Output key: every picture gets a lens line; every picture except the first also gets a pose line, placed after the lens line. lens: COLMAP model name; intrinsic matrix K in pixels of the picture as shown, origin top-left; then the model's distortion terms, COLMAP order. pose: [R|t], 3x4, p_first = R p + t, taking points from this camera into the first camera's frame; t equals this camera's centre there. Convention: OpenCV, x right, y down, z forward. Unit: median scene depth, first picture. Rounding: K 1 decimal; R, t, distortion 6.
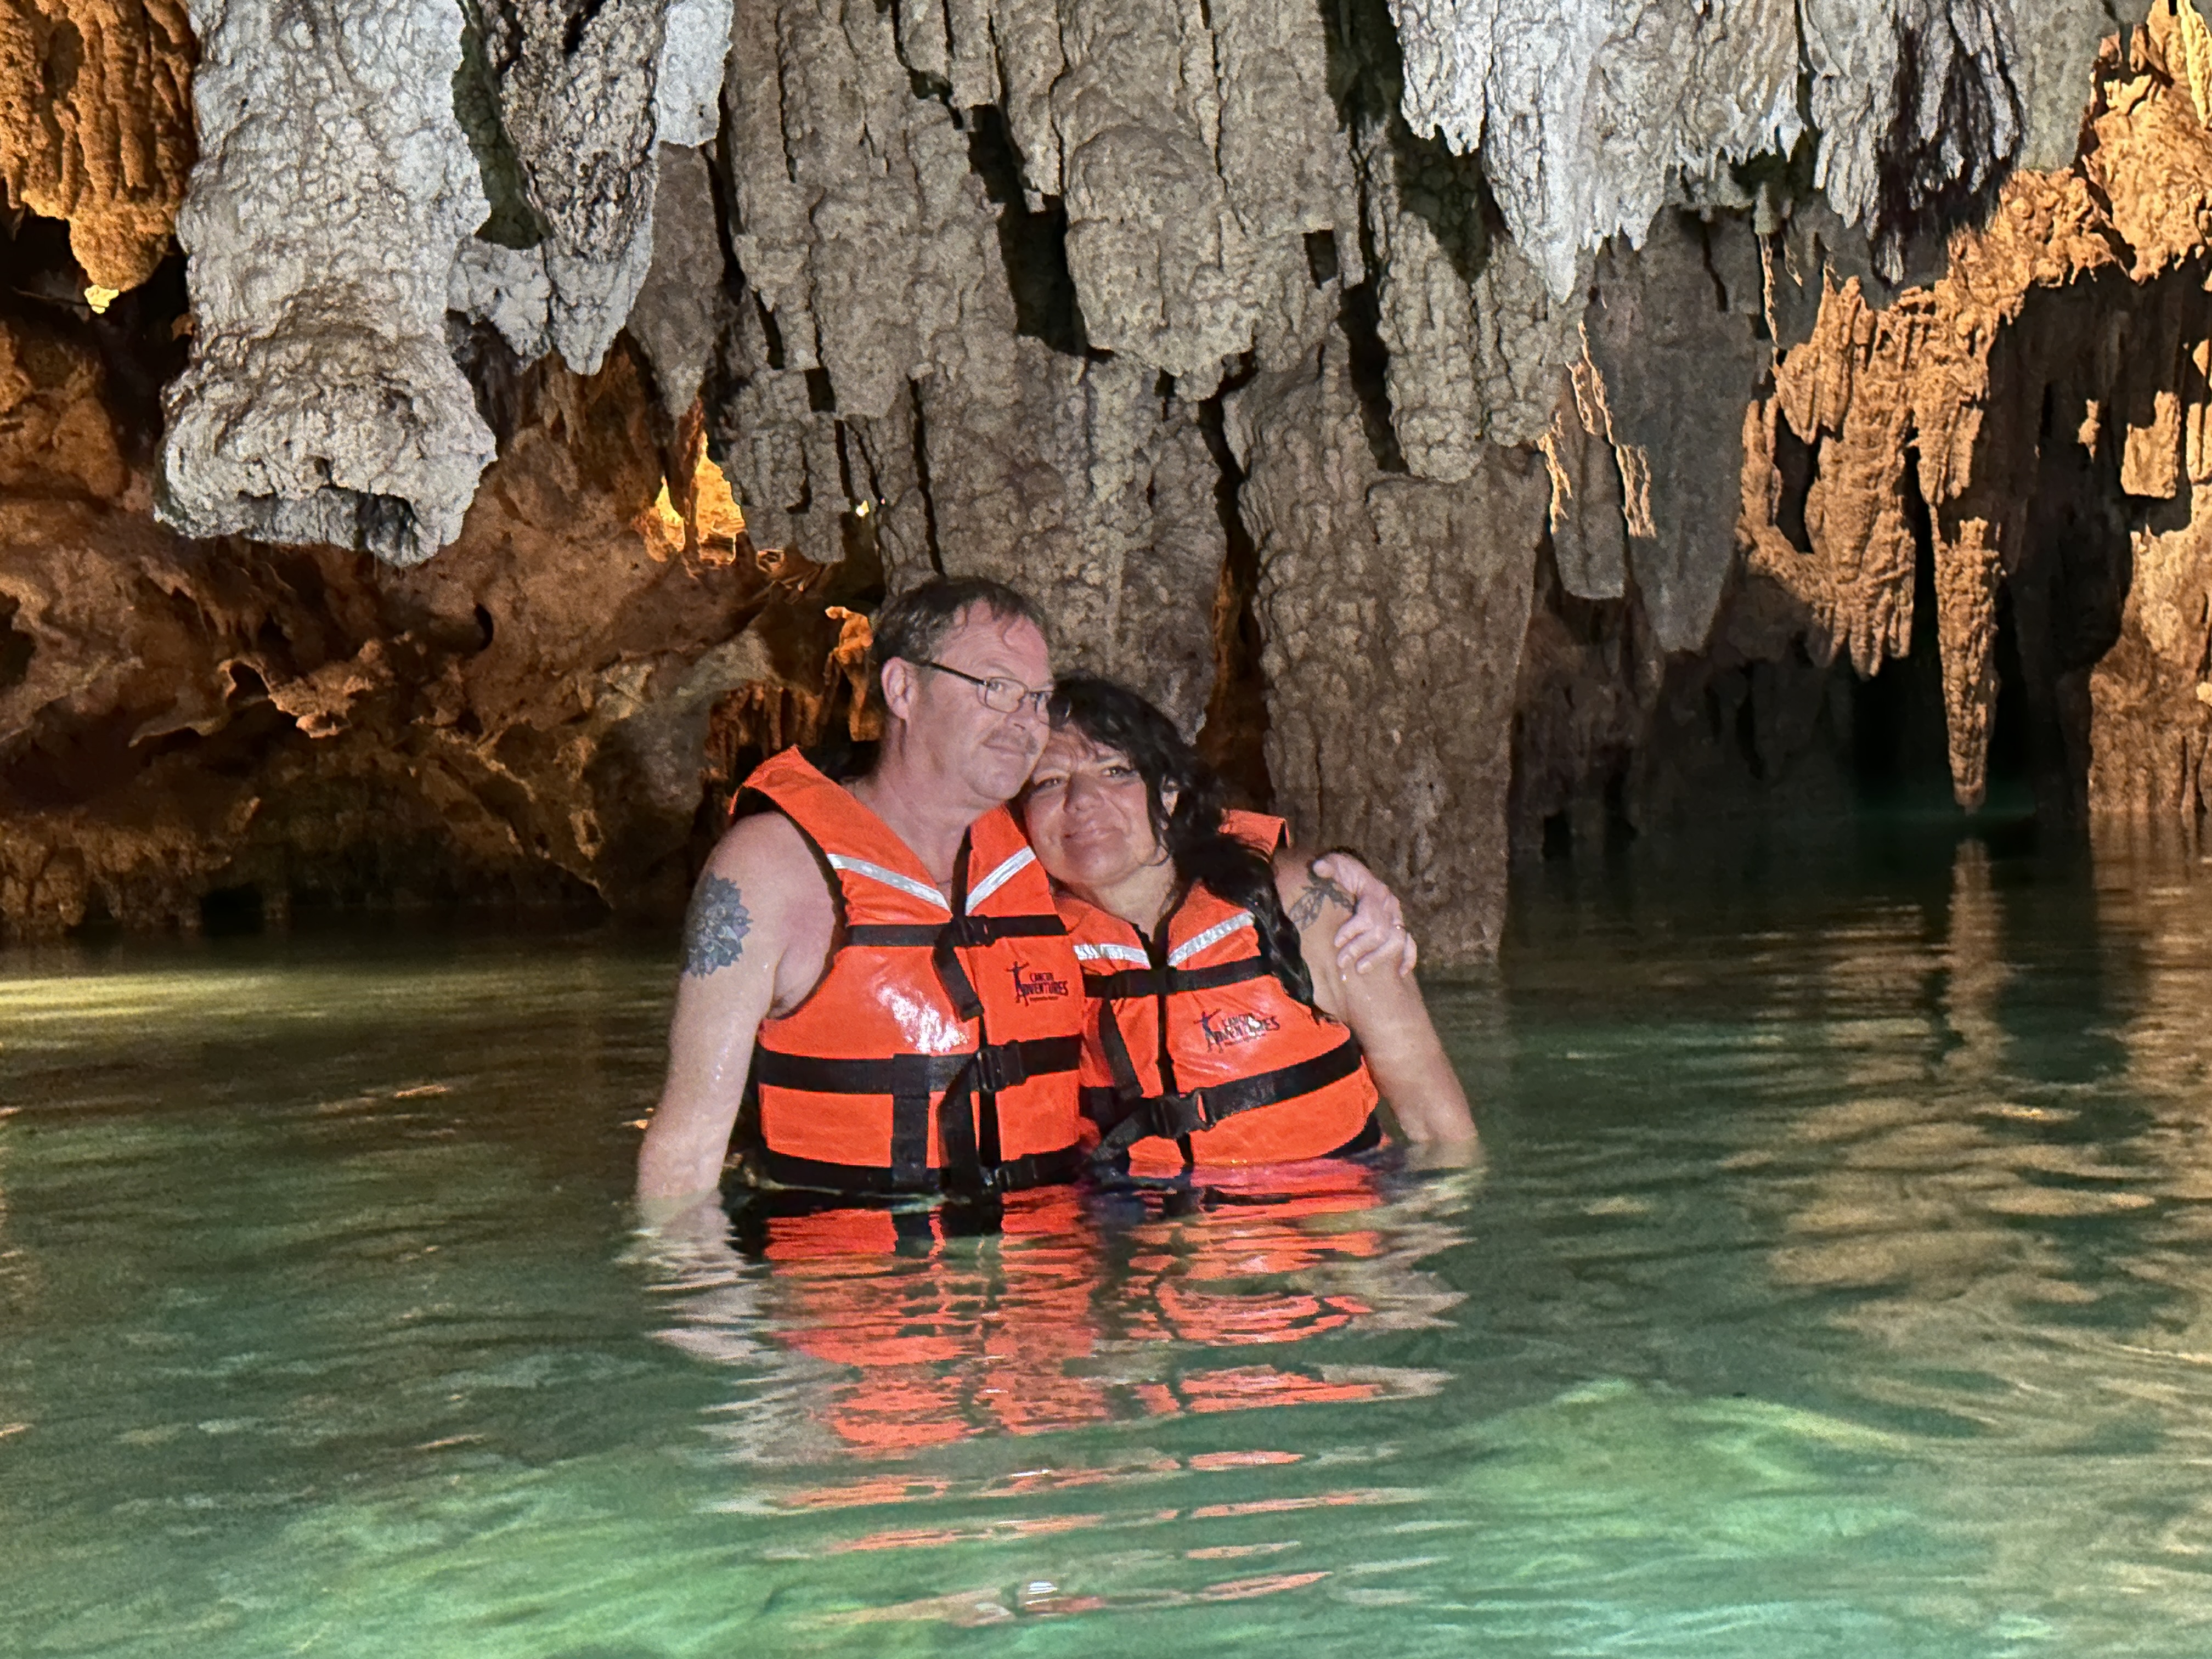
lens RADIAL K [[3915.5, 0, 1104.1], [0, 3915.5, 832.2], [0, 0, 1]] dist [0.135797, 0.000000]
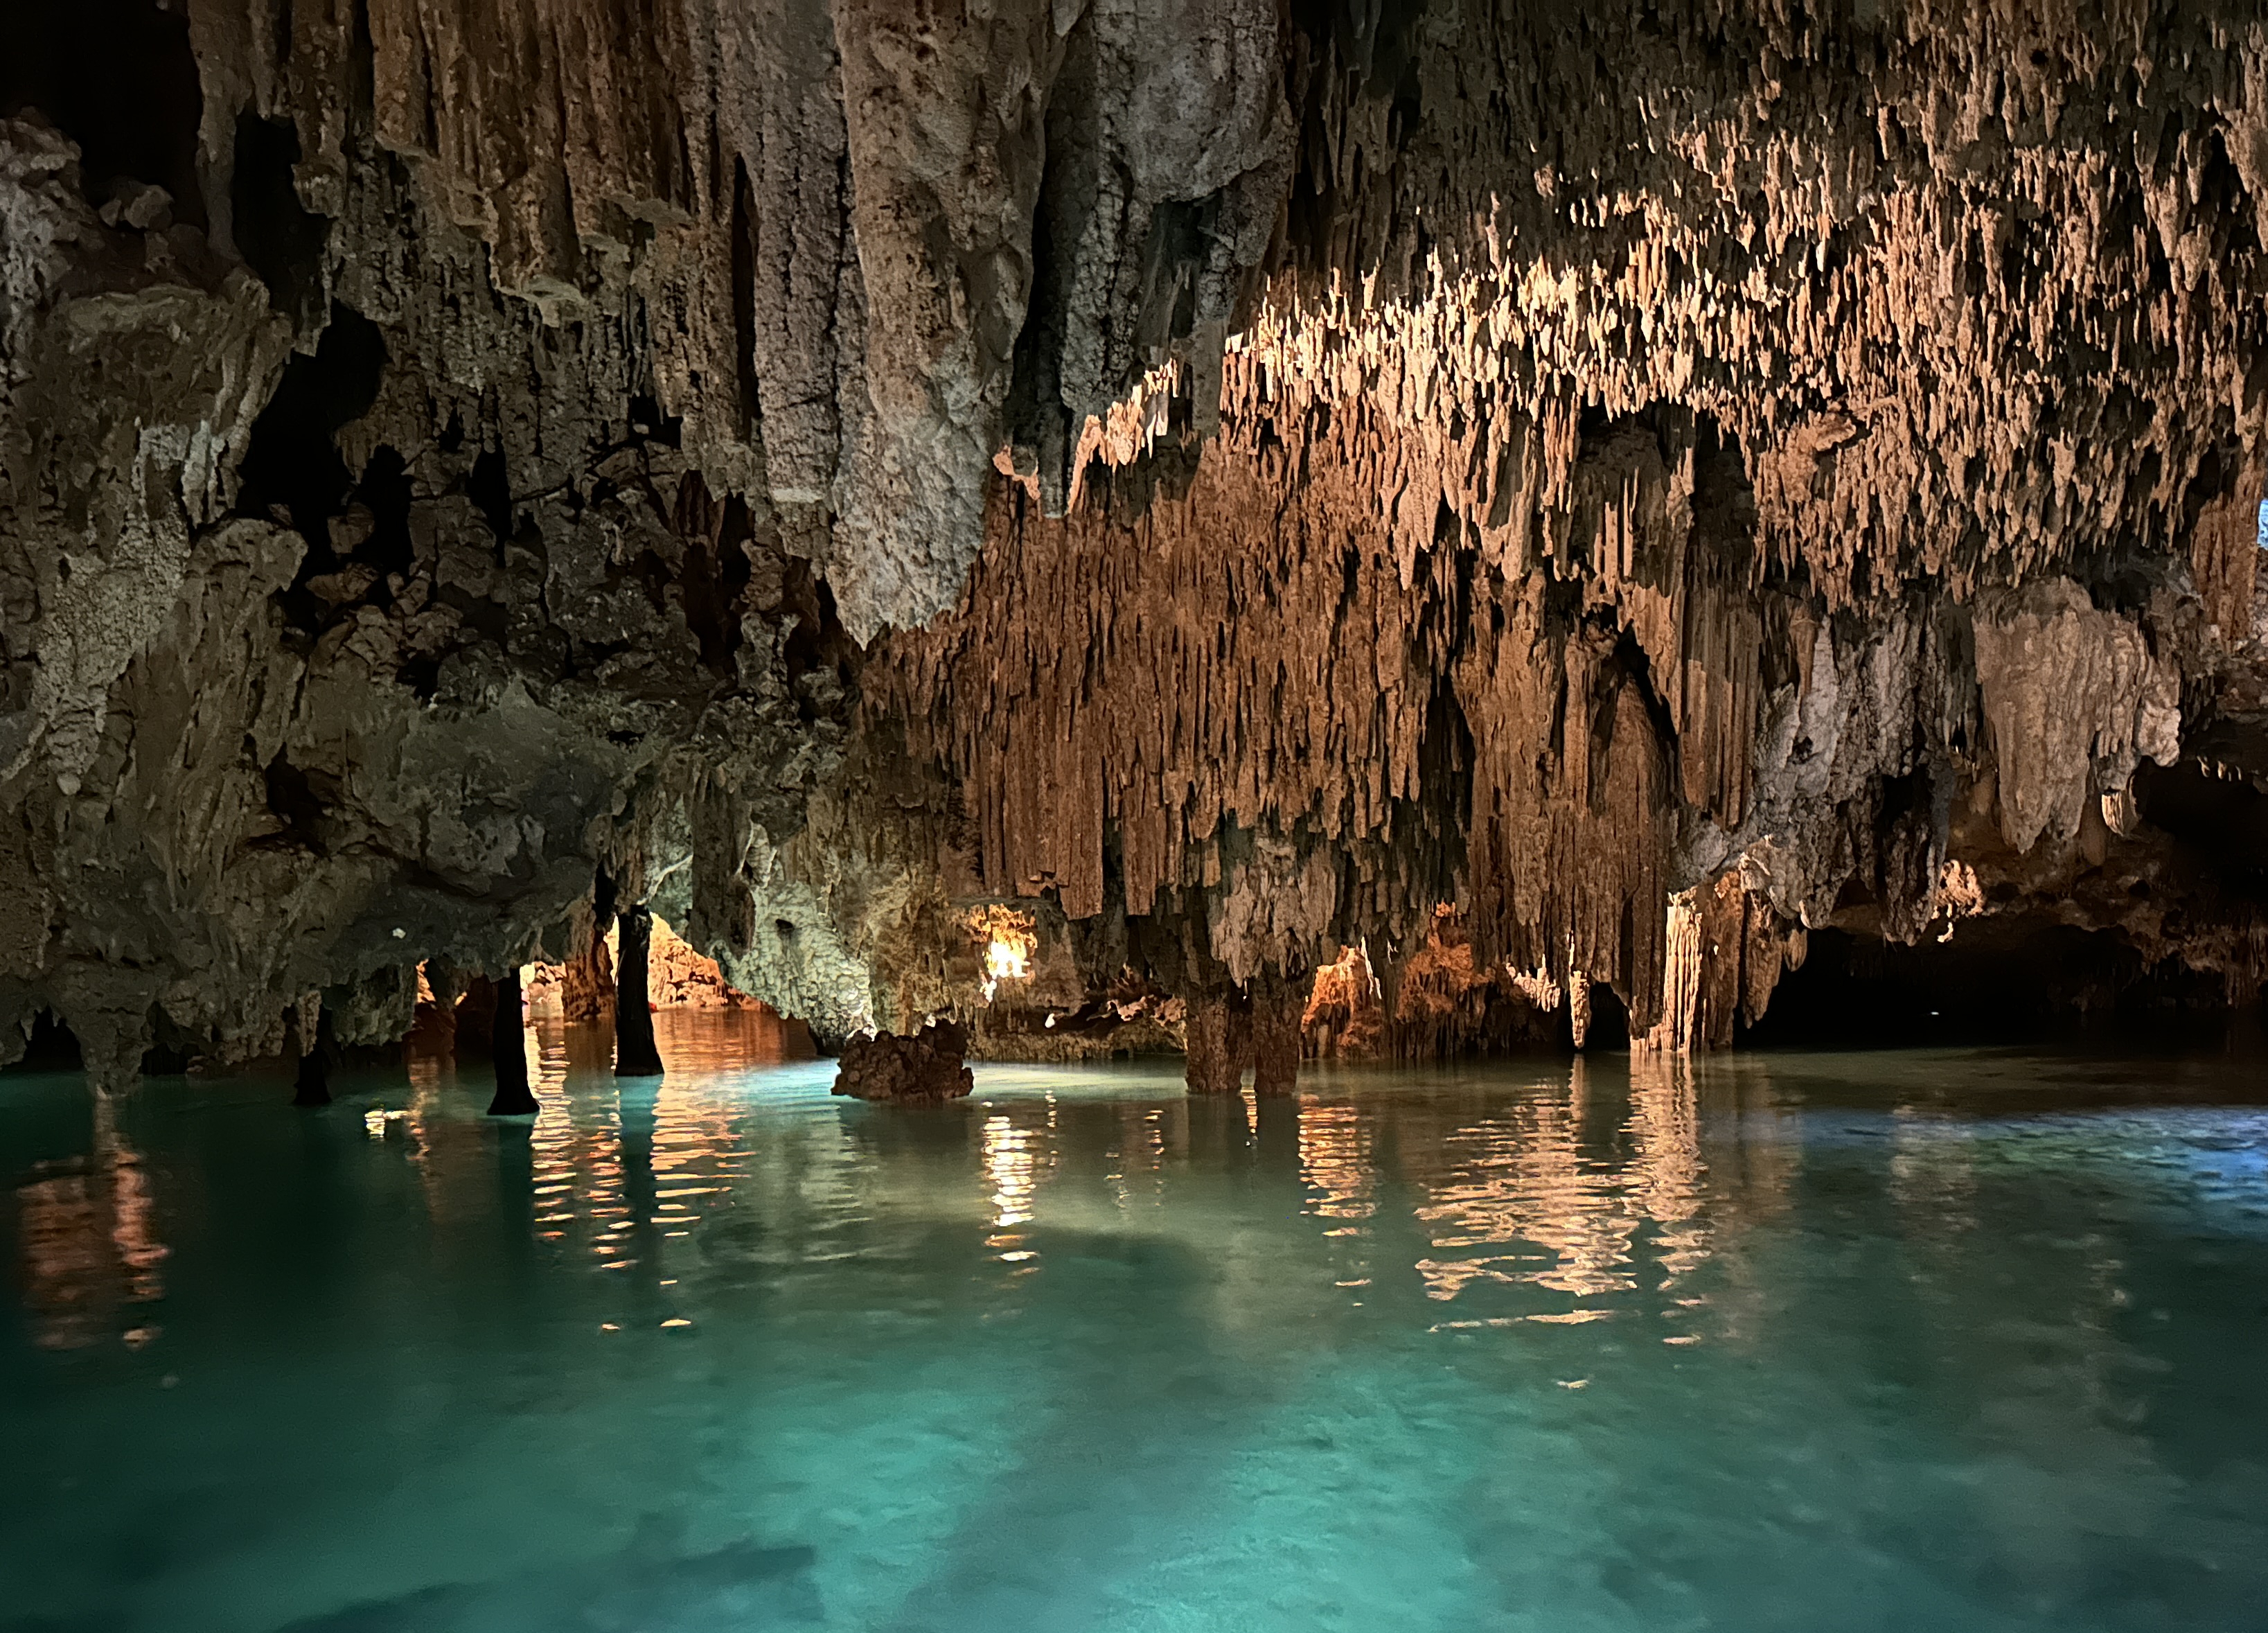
lens RADIAL K [[1972.0, 0, 1393.5], [0, 1972.0, 1028.4], [0, 0, 1]] dist [0.076261, -0.097494]
pose [[0.968936, 0.050138, -0.242178, 0.612718], [-0.039821, 0.998086, 0.047313, -0.128900], [0.244087, -0.036200, 0.969078, -1.035559]]
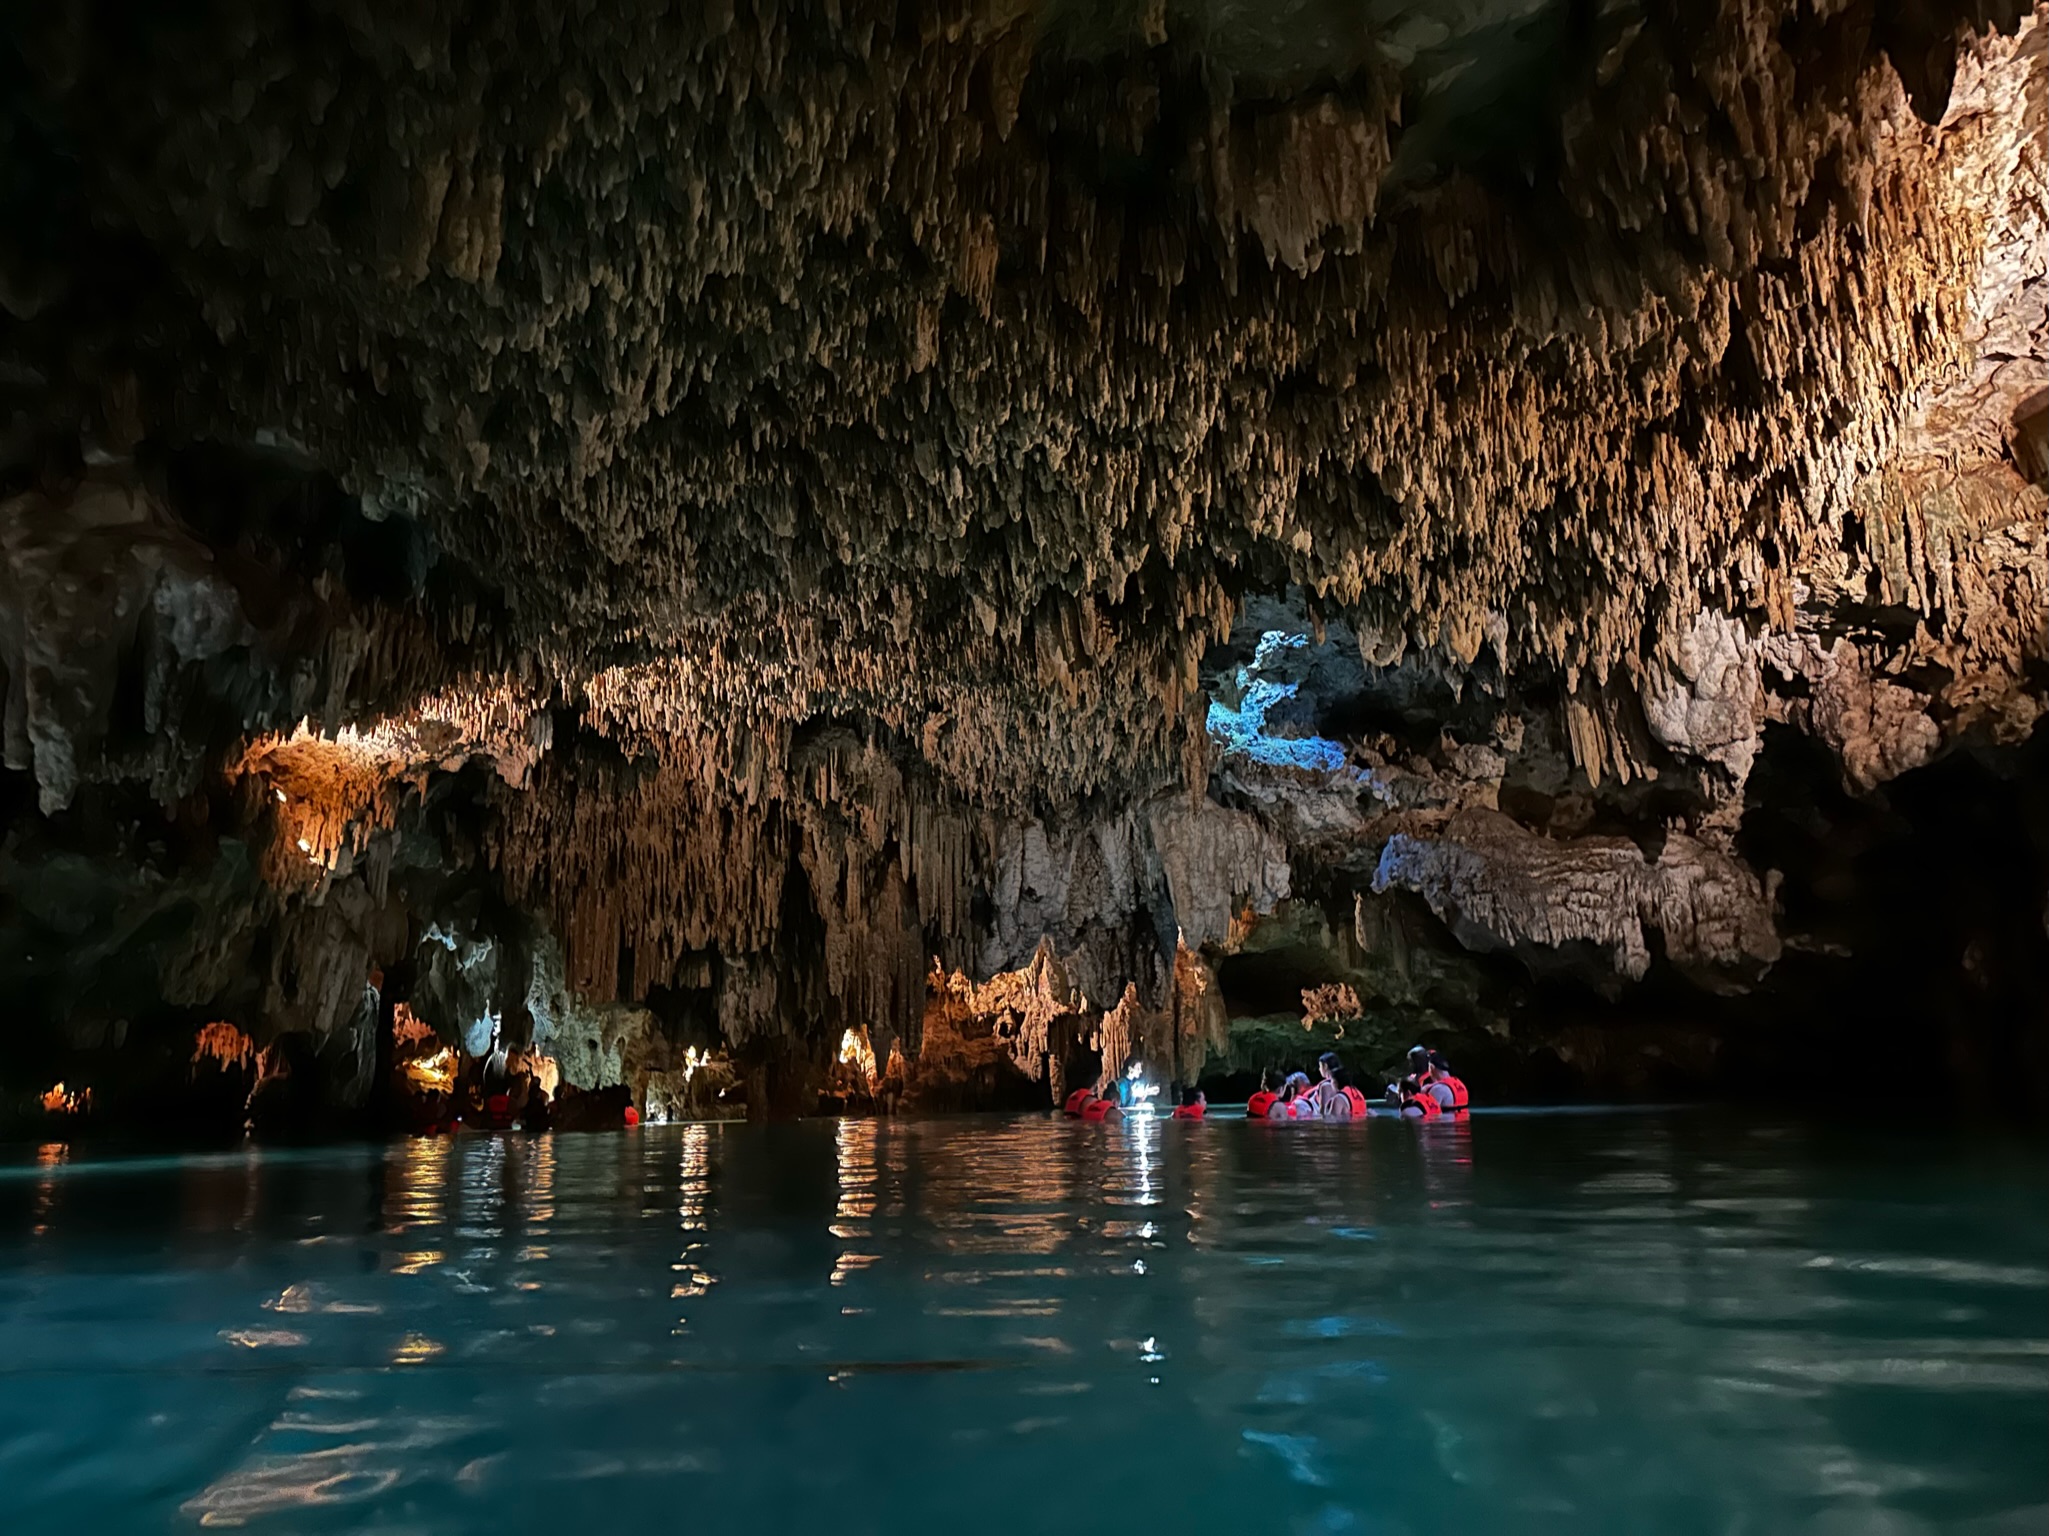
lens RADIAL K [[1446.7, 0, 1033.6], [0, 1446.7, 750.6], [0, 0, 1]] dist [0.049492, -0.064483]
pose [[0.857876, -0.099713, -0.504089, 1.611306], [-0.030530, 0.969368, -0.243706, 0.010703], [0.512948, 0.224460, 0.828554, -1.117100]]
